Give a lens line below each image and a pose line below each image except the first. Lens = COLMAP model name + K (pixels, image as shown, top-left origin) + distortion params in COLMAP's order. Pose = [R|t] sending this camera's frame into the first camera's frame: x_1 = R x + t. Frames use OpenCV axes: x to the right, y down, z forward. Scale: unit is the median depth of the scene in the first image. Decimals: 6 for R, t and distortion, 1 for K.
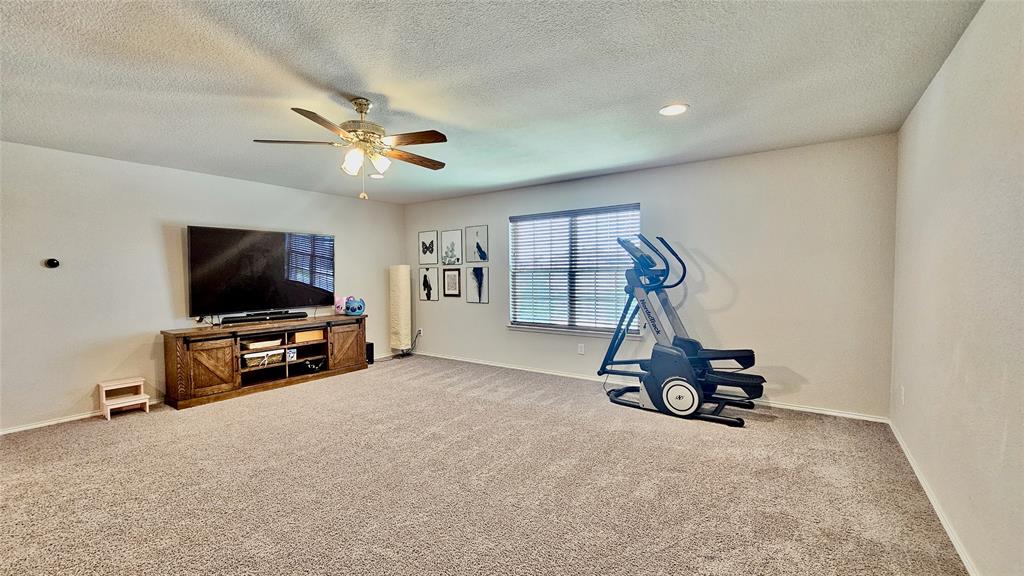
lens RADIAL K [[419.1, 0, 513.3], [0, 419.1, 292.4], [0, 0, 1]] dist [-0.001391, -0.000697]
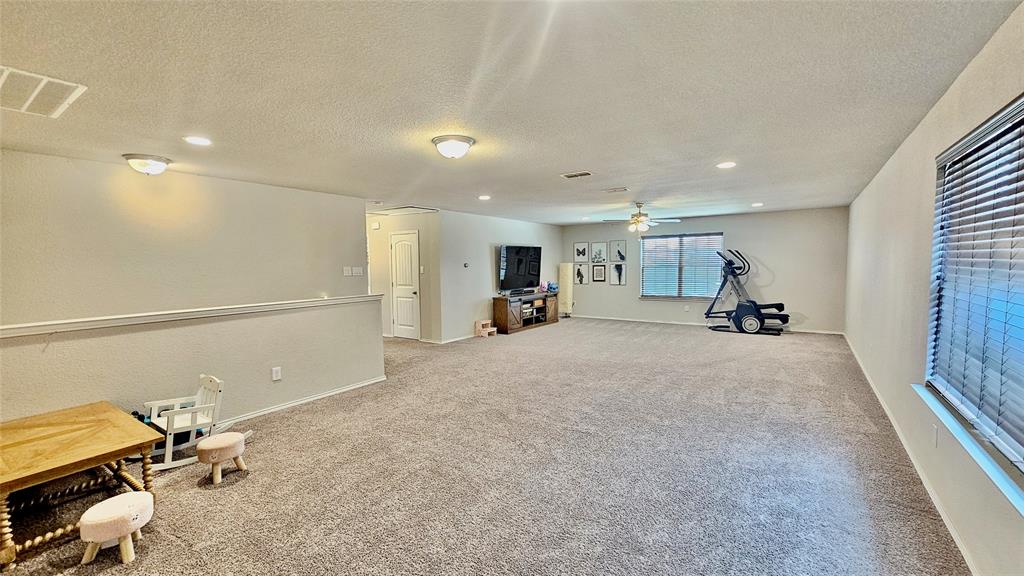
lens RADIAL K [[419.1, 0, 513.1], [0, 419.1, 288.7], [0, 0, 1]] dist [-0.001391, -0.000697]
pose [[0.999907, -0.003584, 0.013169, -0.613056], [0.003392, 0.999888, 0.014568, 0.016034], [-0.013220, -0.014522, 0.999807, -0.824765]]
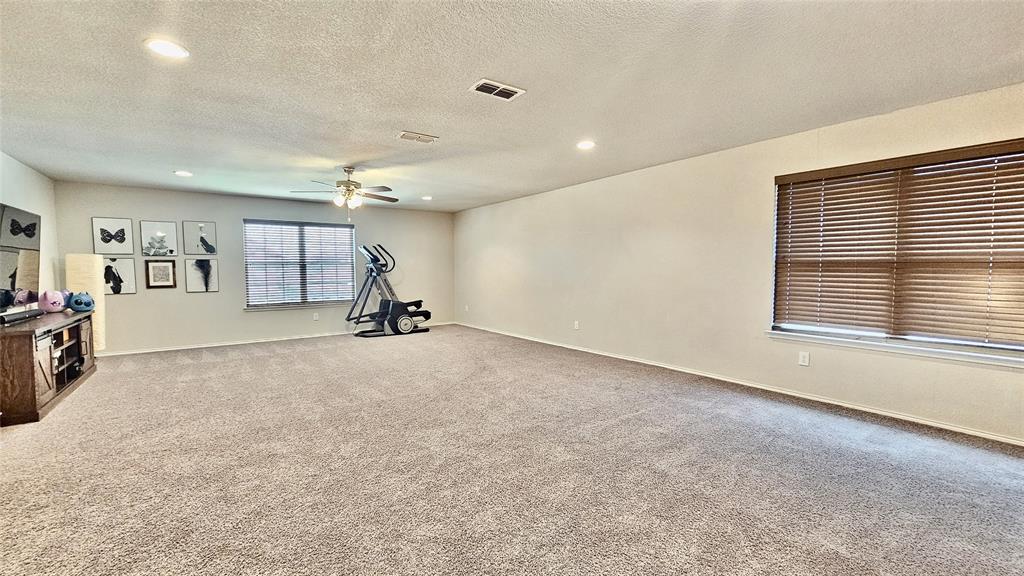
lens RADIAL K [[419.1, 0, 511.8], [0, 419.1, 294.9], [0, 0, 1]] dist [-0.001391, -0.000697]
pose [[0.327114, -0.053223, 0.943485, -0.967514], [0.044702, 0.998167, 0.040809, 0.027487], [-0.943927, 0.028826, 0.328894, -0.138606]]
